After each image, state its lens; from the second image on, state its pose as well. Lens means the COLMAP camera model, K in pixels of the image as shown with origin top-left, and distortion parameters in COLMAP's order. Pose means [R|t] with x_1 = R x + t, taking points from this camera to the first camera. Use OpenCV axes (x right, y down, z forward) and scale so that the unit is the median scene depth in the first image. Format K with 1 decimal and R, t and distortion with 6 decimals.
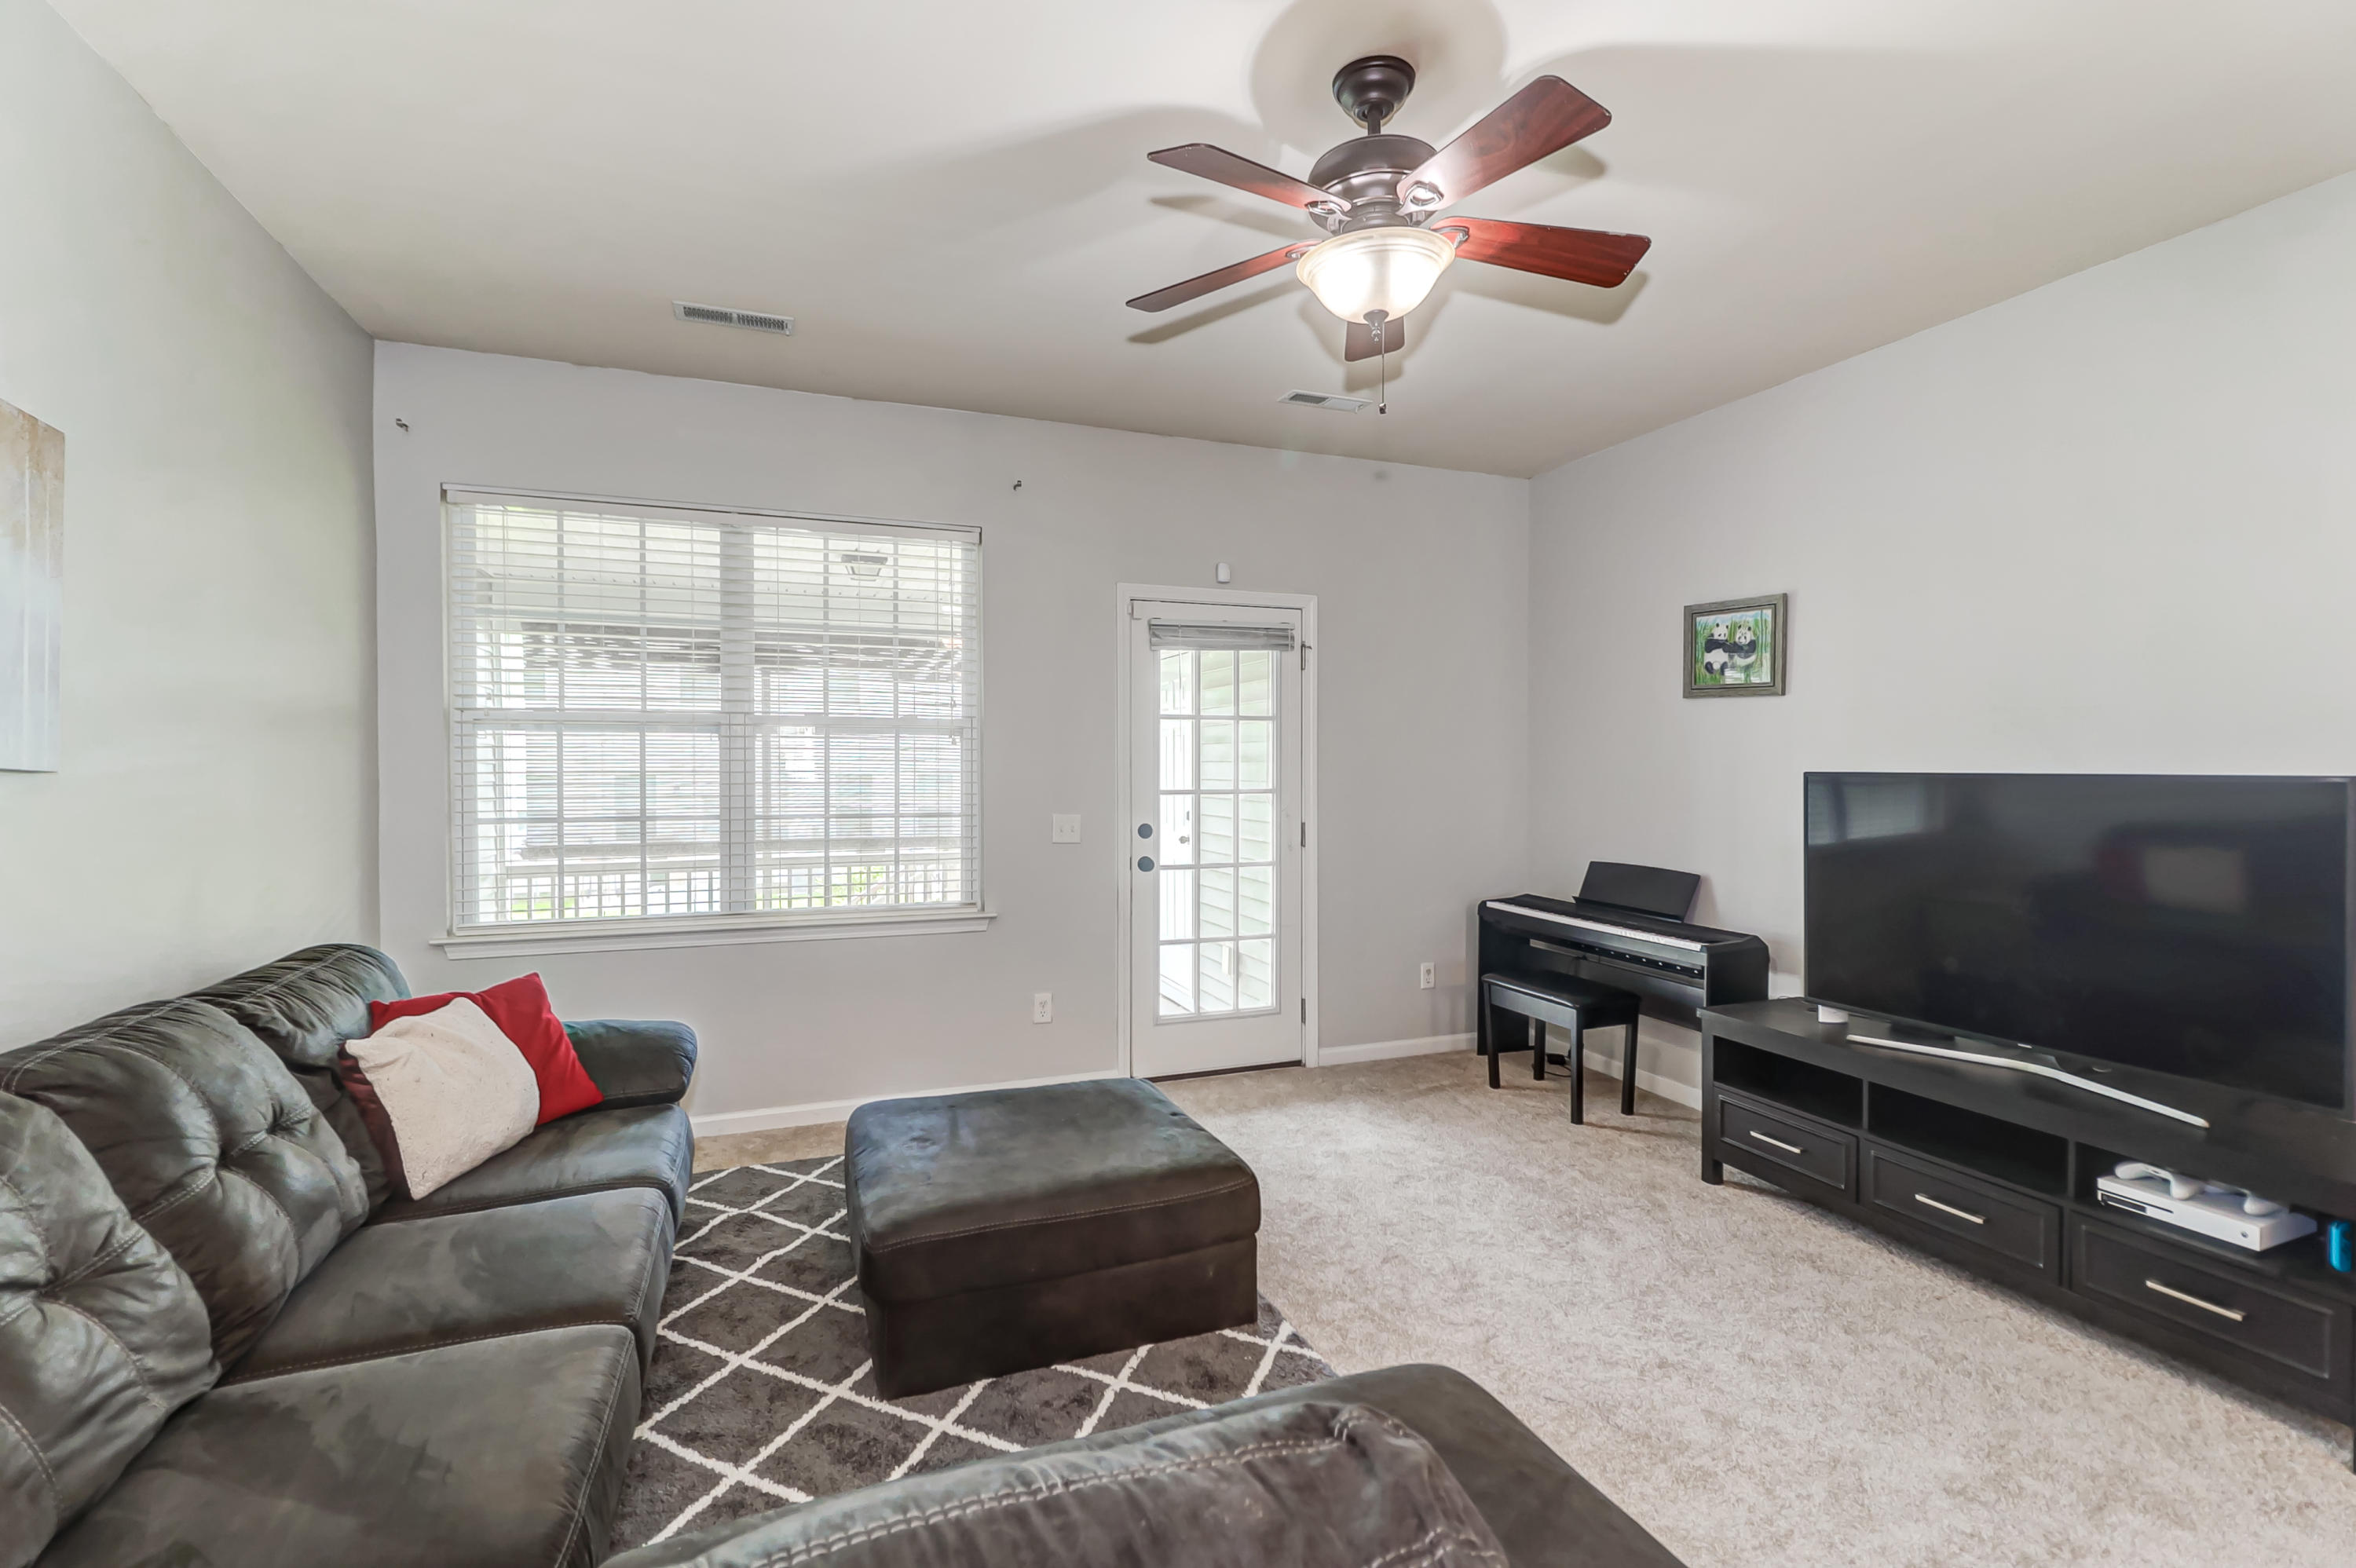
lens RADIAL K [[1082.9, 0, 1170.2], [0, 1082.9, 767.5], [0, 0, 1]] dist [0.011854, -0.004237]
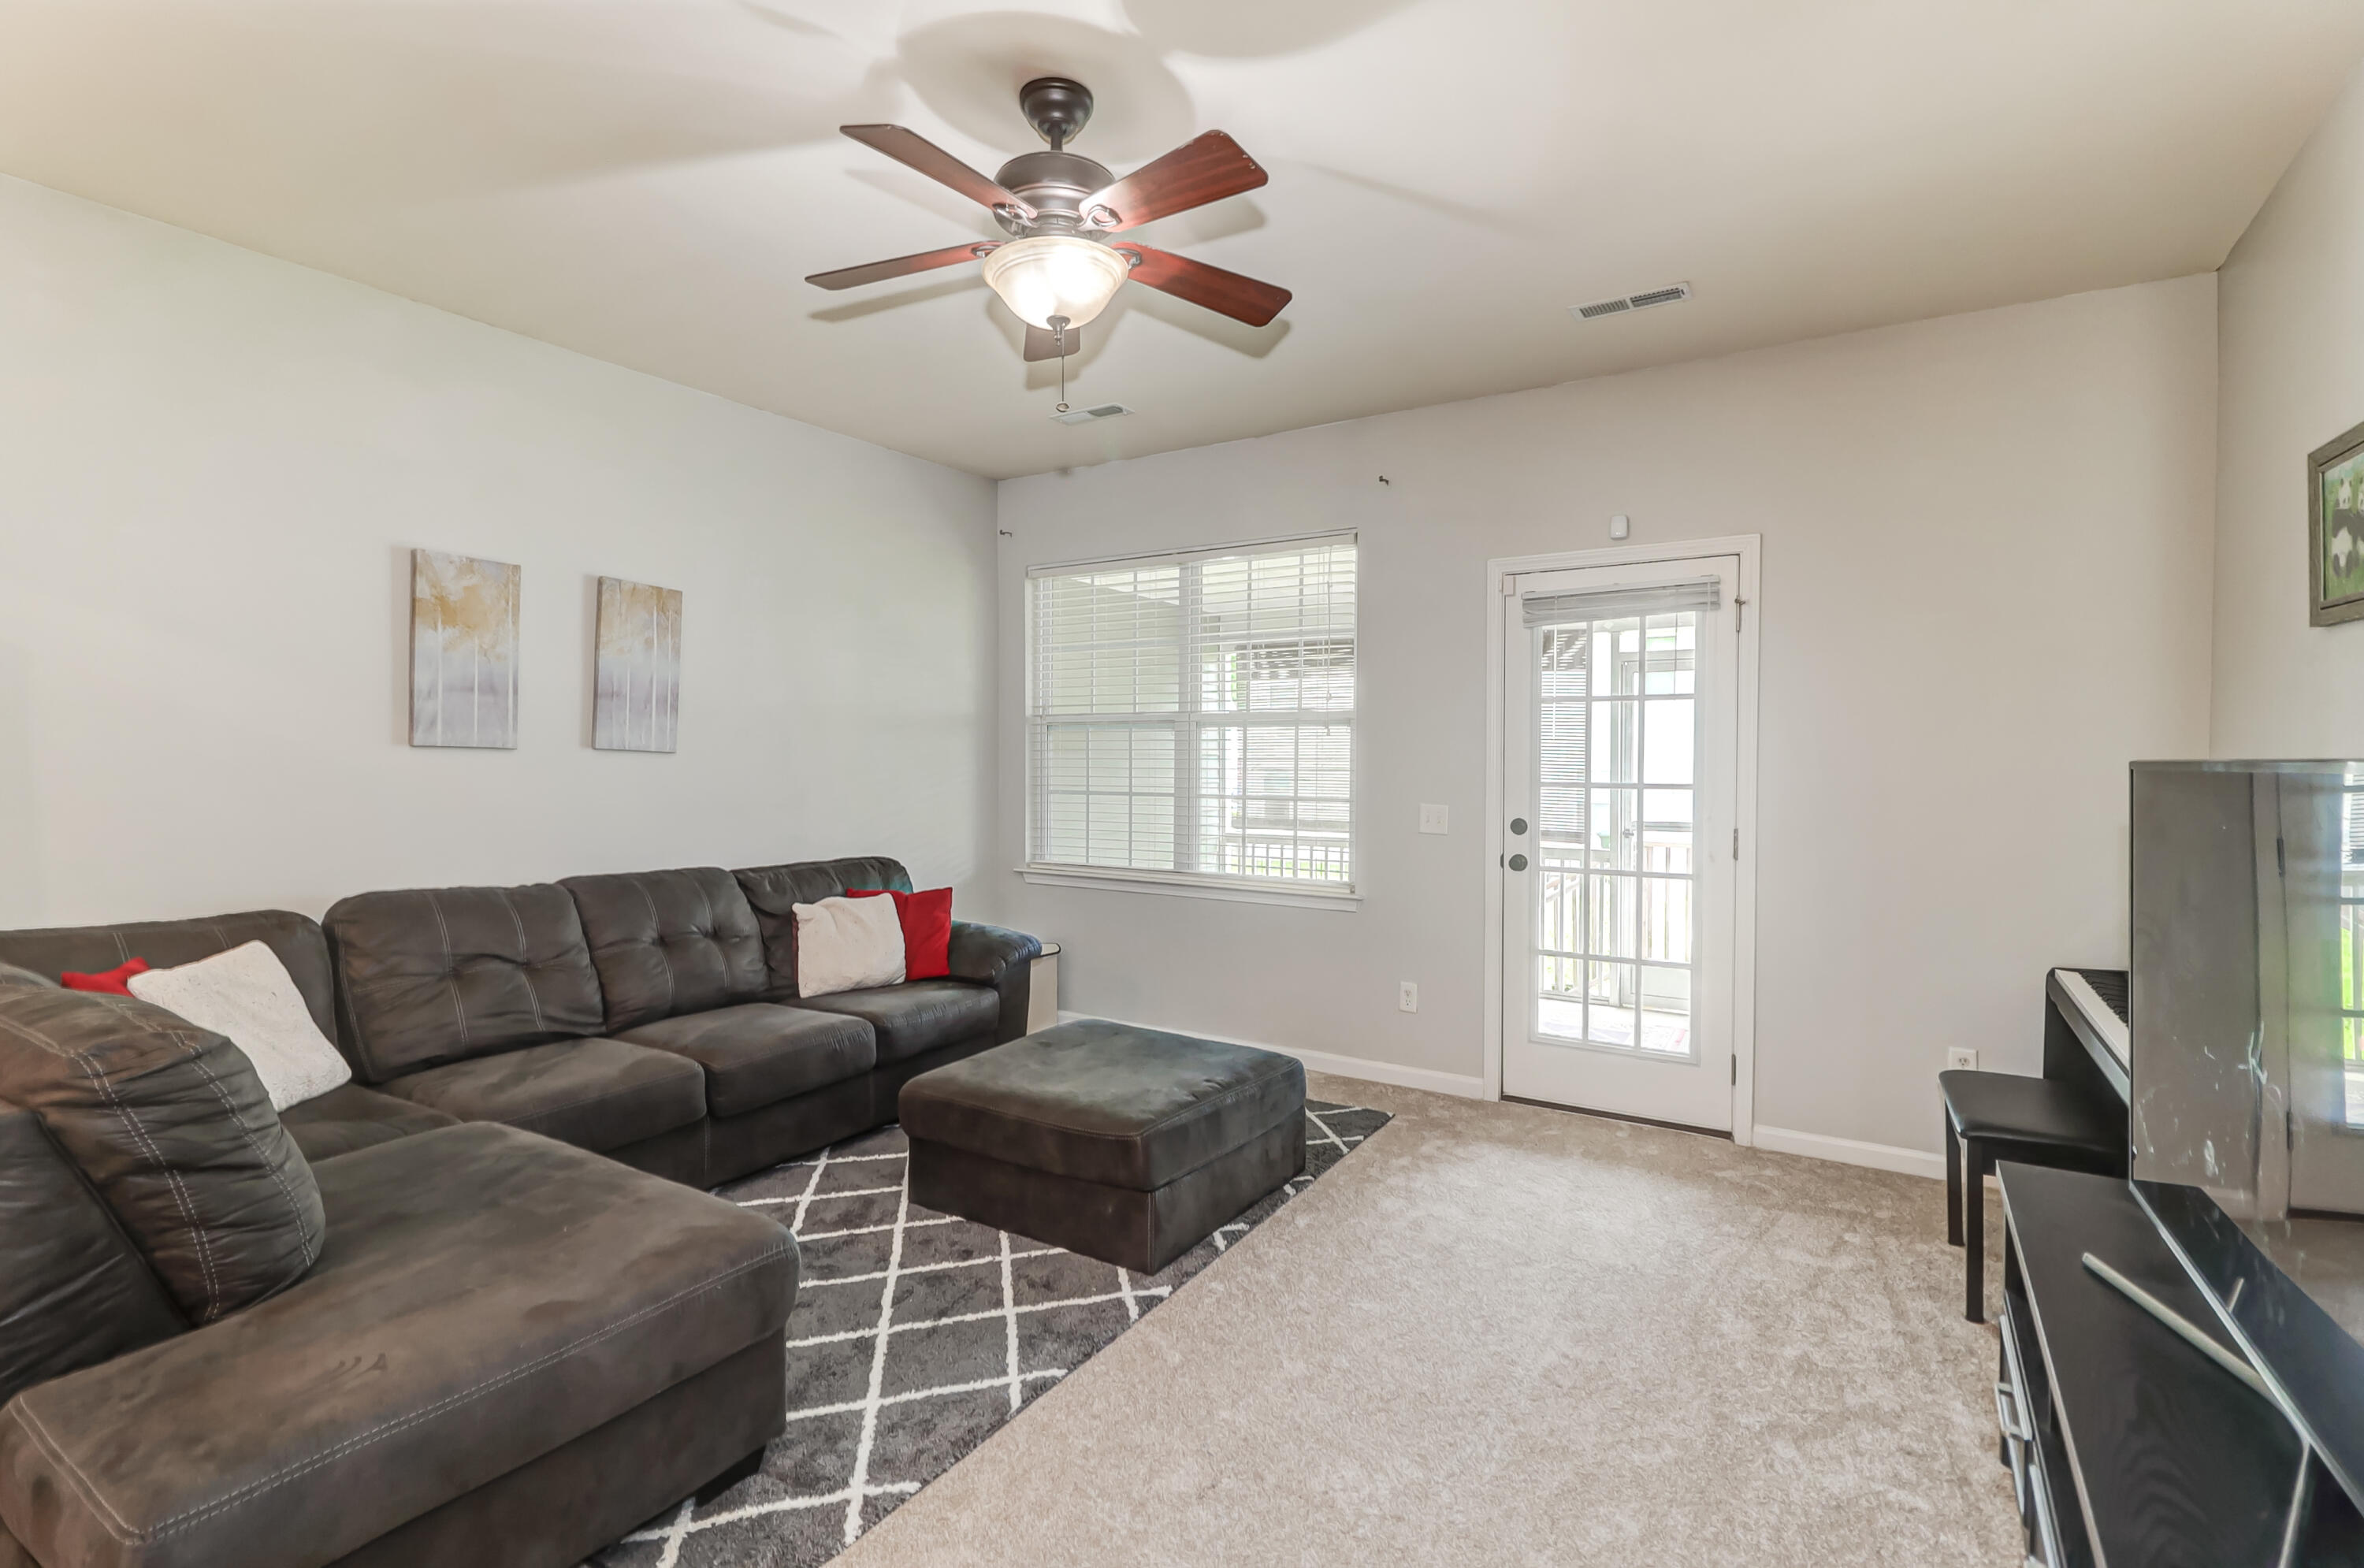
lens RADIAL K [[1086.6, 0, 1177.2], [0, 1086.6, 773.8], [0, 0, 1]] dist [0.011854, -0.004237]
pose [[0.593922, 0.015595, -0.804372, 0.559854], [-0.005844, 0.999869, 0.015070, 0.002099], [0.804502, -0.004250, 0.593935, 0.231780]]
